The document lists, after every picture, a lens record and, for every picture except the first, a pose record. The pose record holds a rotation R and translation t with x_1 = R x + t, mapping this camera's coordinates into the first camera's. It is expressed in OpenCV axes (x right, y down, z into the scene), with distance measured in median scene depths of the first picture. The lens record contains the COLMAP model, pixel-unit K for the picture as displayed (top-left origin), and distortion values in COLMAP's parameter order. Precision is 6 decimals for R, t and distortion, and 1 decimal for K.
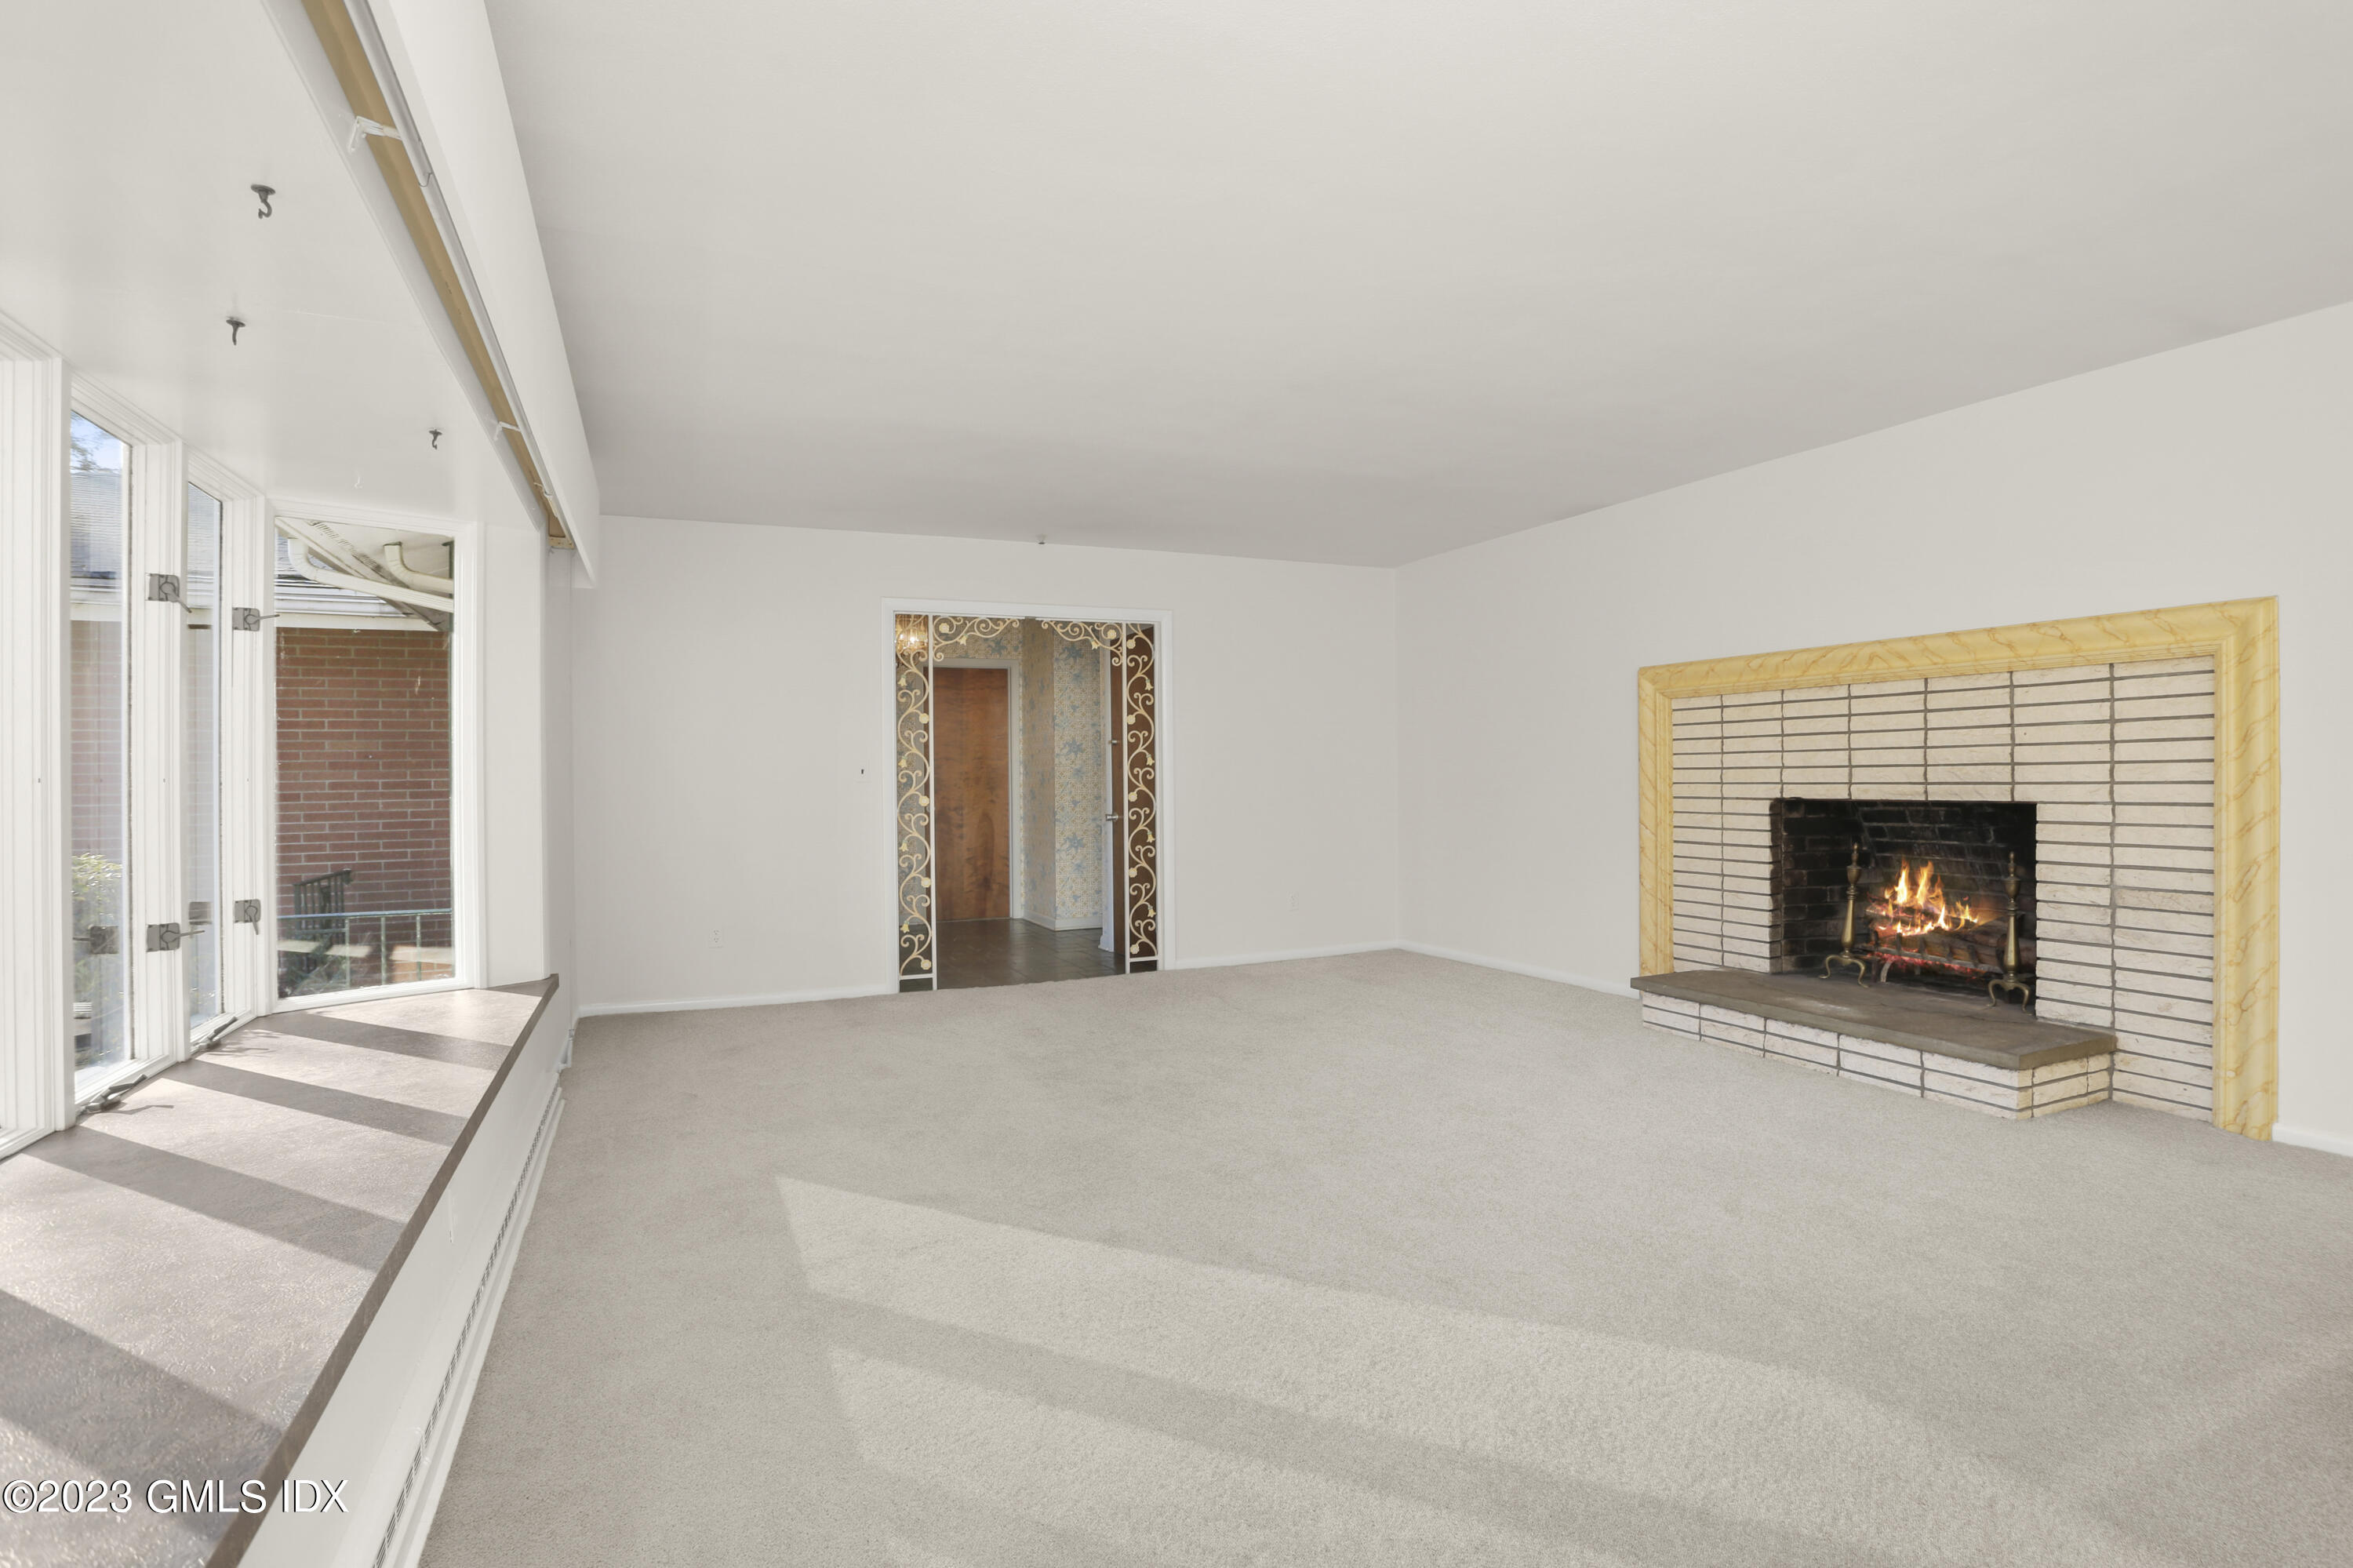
lens RADIAL K [[1136.6, 0, 1178.6], [0, 1136.6, 779.7], [0, 0, 1]] dist [-0.025335, 0.000699]
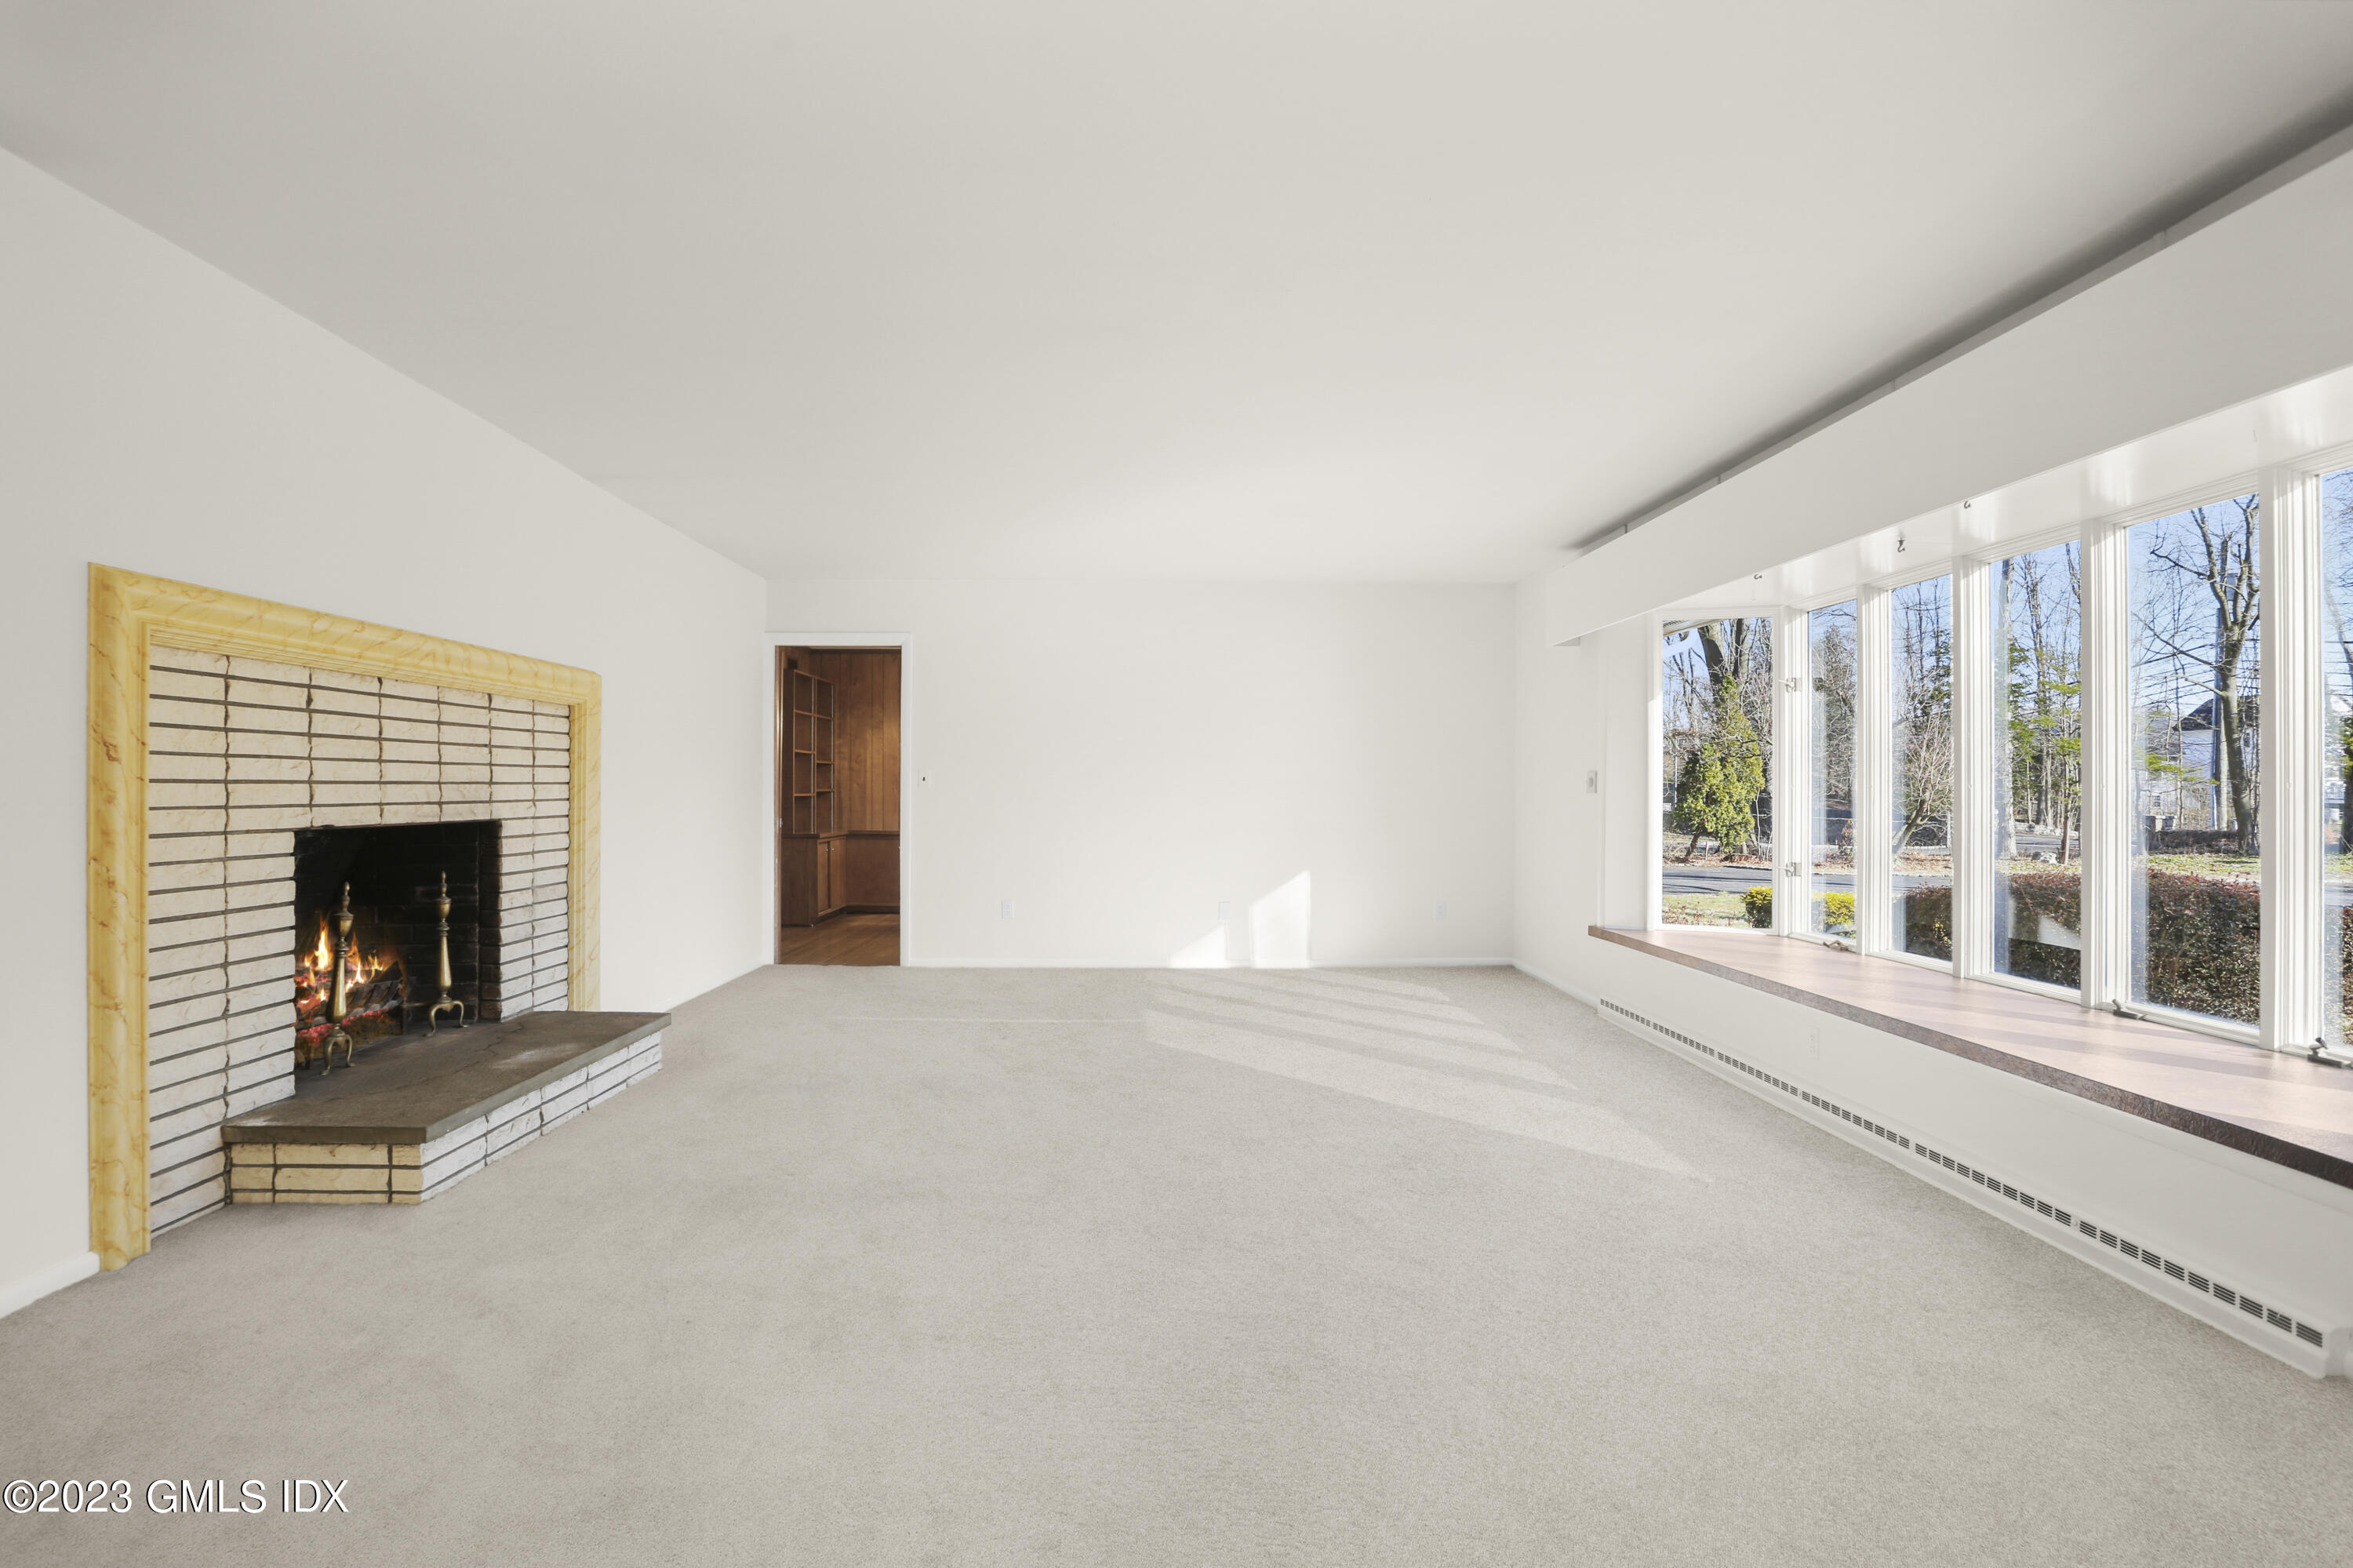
lens RADIAL K [[1136.6, 0, 1179.9], [0, 1136.6, 787.7], [0, 0, 1]] dist [-0.025335, 0.000699]
pose [[-0.921568, 0.007060, 0.388154, -0.231069], [0.006480, 0.999975, -0.002804, -0.002486], [-0.388164, -0.000069, -0.921590, 1.561858]]
